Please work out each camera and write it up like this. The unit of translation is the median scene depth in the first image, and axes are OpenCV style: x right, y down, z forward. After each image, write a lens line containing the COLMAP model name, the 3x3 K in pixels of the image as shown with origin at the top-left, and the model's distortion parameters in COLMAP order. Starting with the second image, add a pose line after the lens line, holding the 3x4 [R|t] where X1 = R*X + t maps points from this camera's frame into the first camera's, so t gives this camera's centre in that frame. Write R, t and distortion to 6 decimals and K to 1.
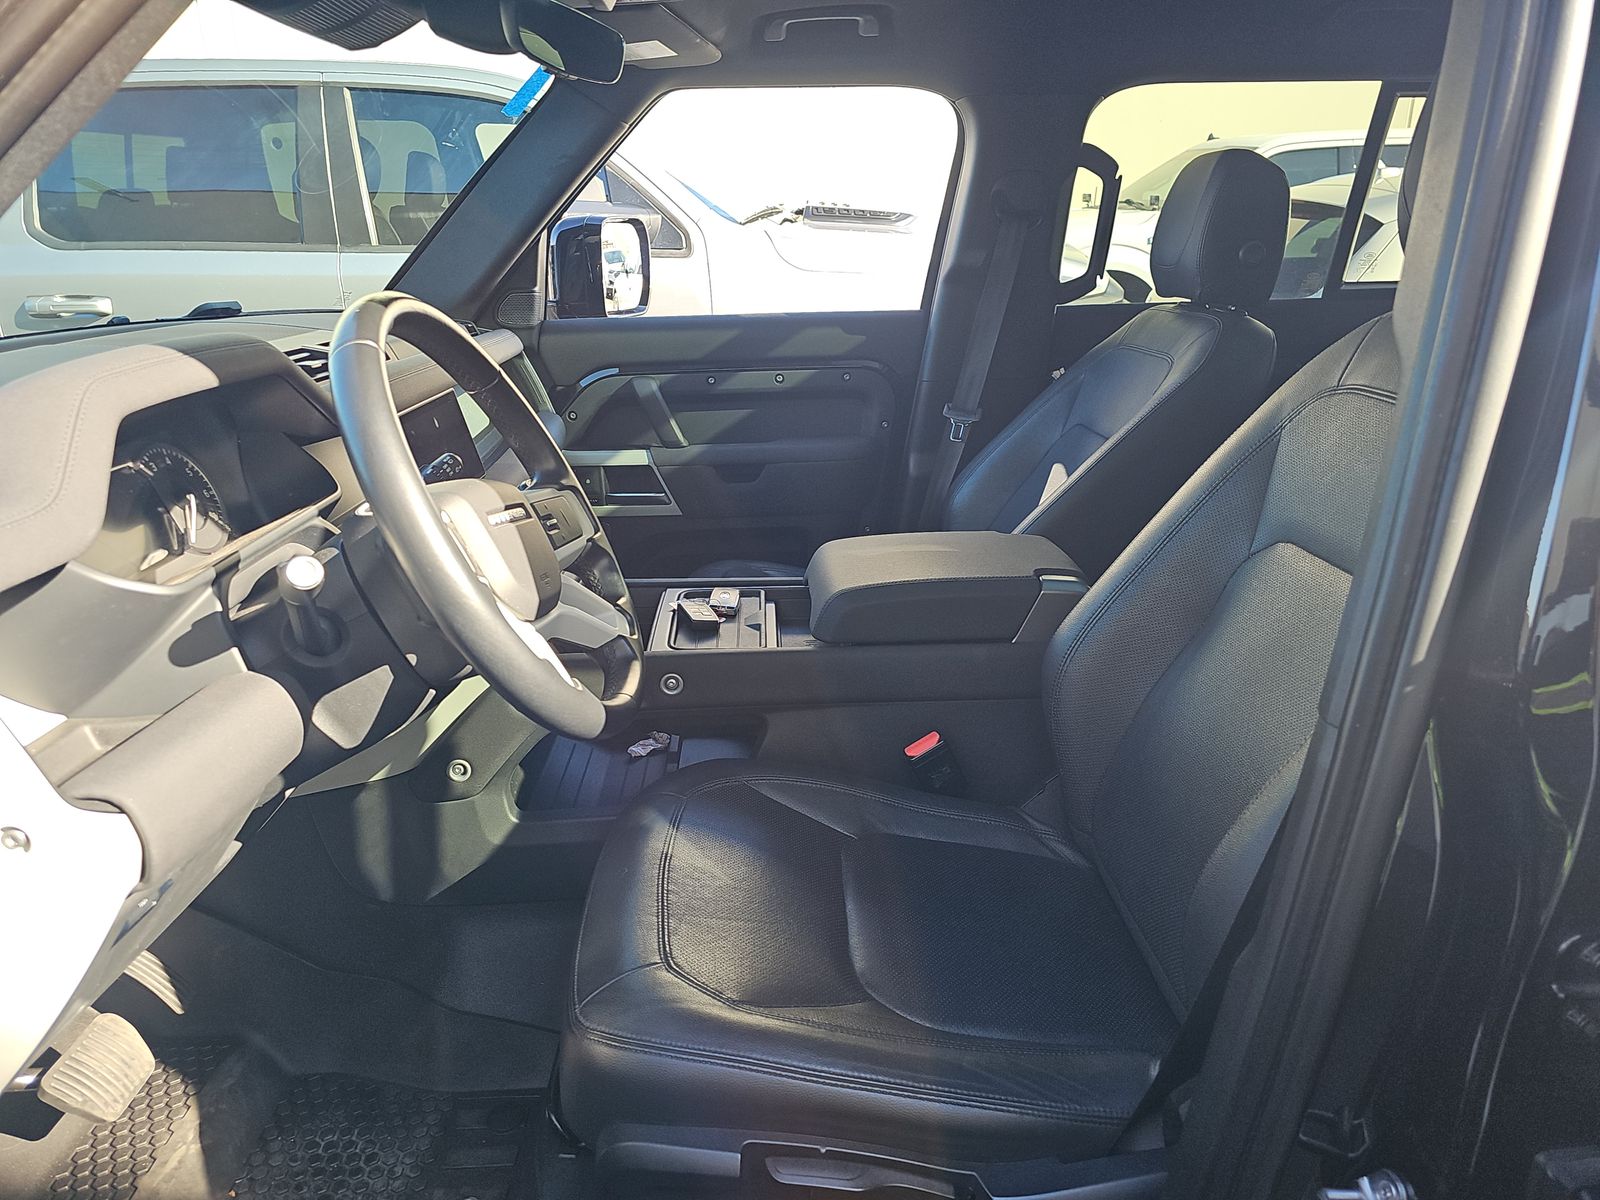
lens RADIAL K [[1062.2, 0, 800.0], [0, 1062.2, 600.0], [0, 0, 1]] dist [0.065255, -0.059977]
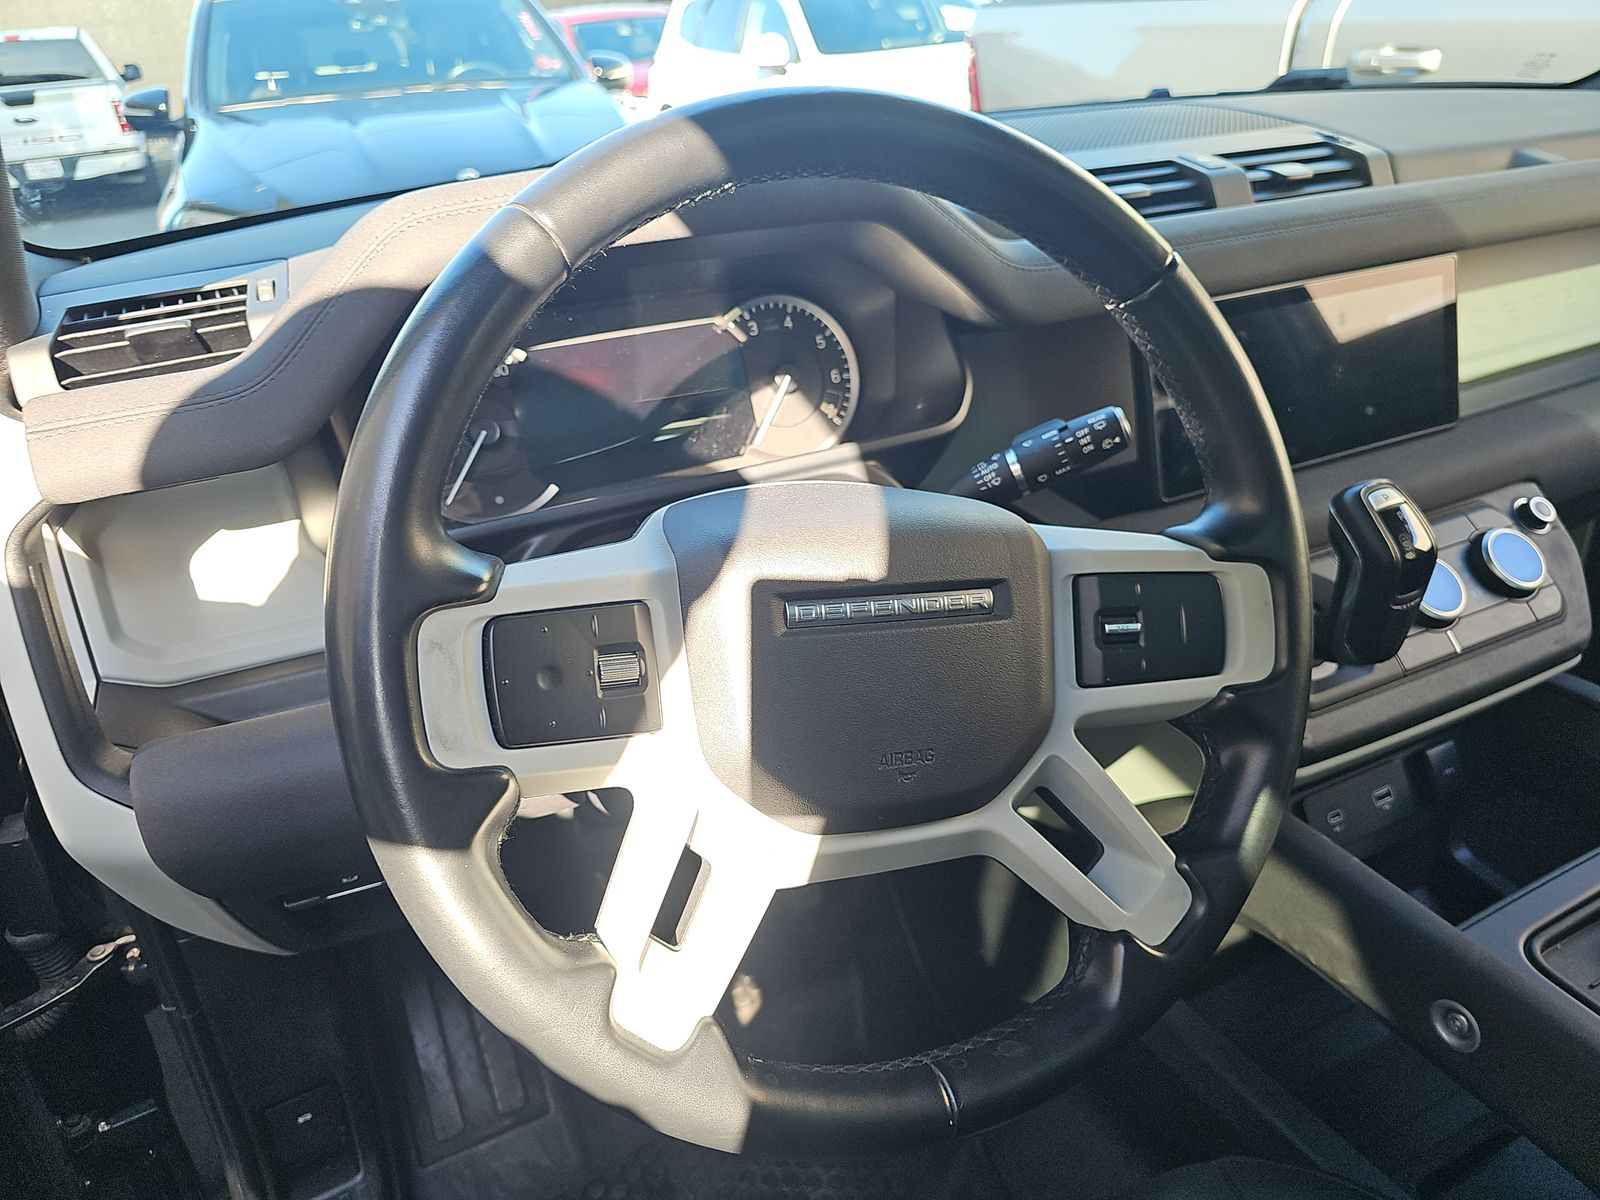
lens RADIAL K [[1060.4, 0, 800.0], [0, 1060.4, 600.0], [0, 0, 1]] dist [0.043648, -0.047552]
pose [[0.423719, 0.425819, -0.799462, 0.025492], [-0.256995, 0.902856, 0.344681, -0.096192], [0.868571, 0.059410, 0.491990, 0.313613]]
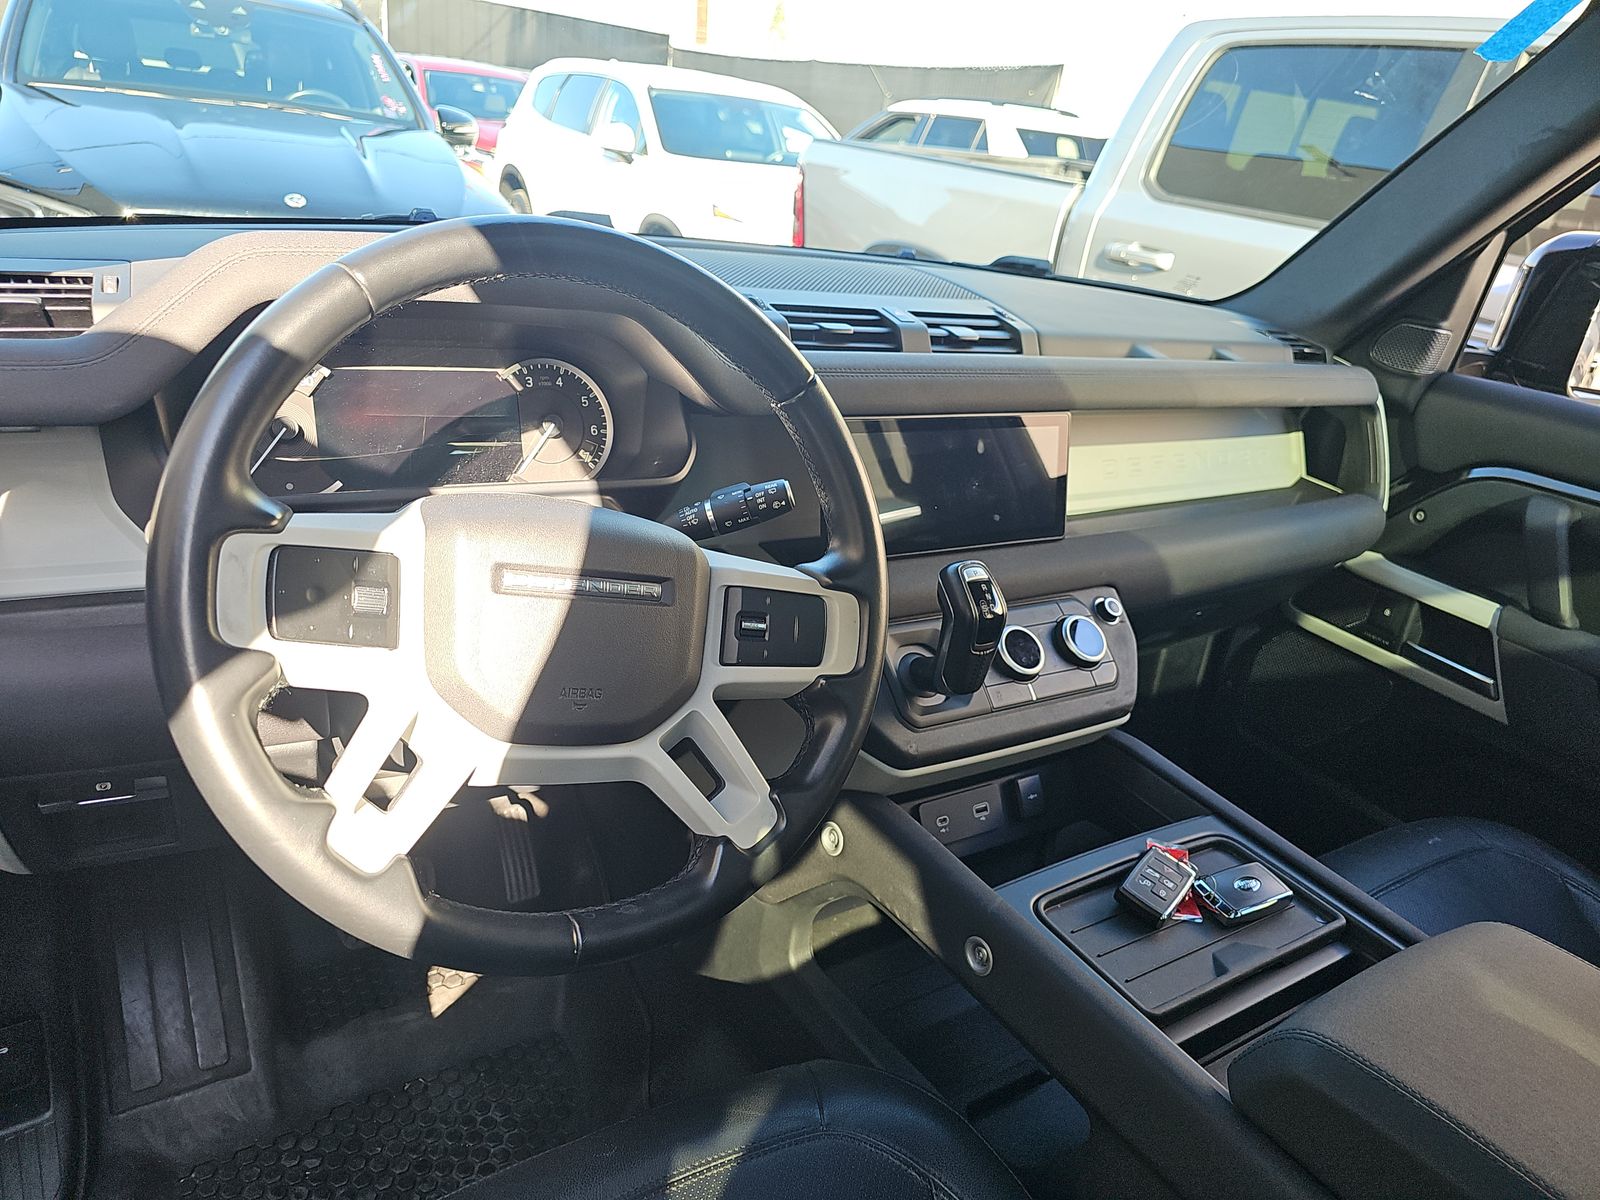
lens RADIAL K [[1062.2, 0, 800.0], [0, 1062.2, 600.0], [0, 0, 1]] dist [0.065255, -0.059977]
pose [[0.520410, 0.419630, -0.743697, 0.113283], [-0.412274, 0.886165, 0.211524, -0.110098], [0.747799, 0.196528, 0.634171, 0.292092]]
